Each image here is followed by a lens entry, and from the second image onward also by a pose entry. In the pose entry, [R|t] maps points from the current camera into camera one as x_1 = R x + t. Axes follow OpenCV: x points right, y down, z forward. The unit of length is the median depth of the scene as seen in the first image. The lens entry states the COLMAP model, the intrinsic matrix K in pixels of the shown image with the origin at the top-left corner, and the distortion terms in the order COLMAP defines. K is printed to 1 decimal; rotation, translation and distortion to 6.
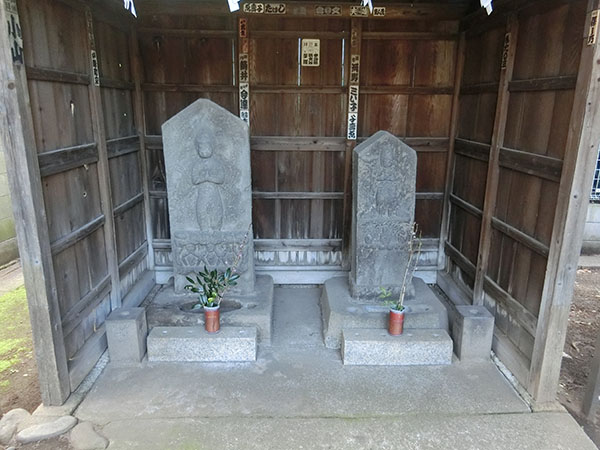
lens RADIAL K [[468.3, 0, 301.6], [0, 468.3, 225.7], [0, 0, 1]] dist [0.009476, -0.015830]
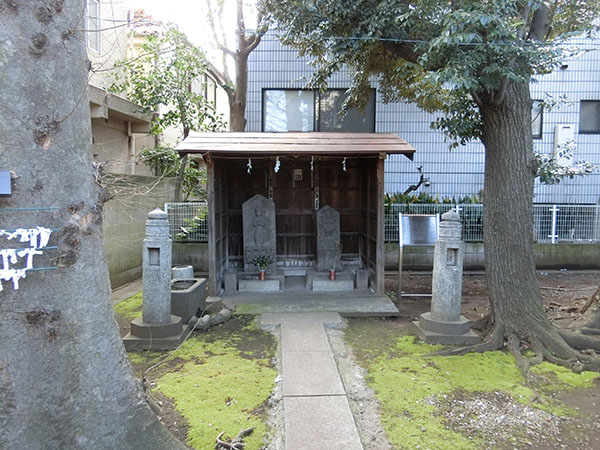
lens RADIAL K [[468.3, 0, 302.4], [0, 468.3, 227.1], [0, 0, 1]] dist [0.009476, -0.015830]
pose [[0.999699, -0.017721, 0.016946, -0.005322], [0.020436, 0.984085, -0.176521, 0.324341], [-0.013548, 0.176814, 0.984151, -1.331341]]
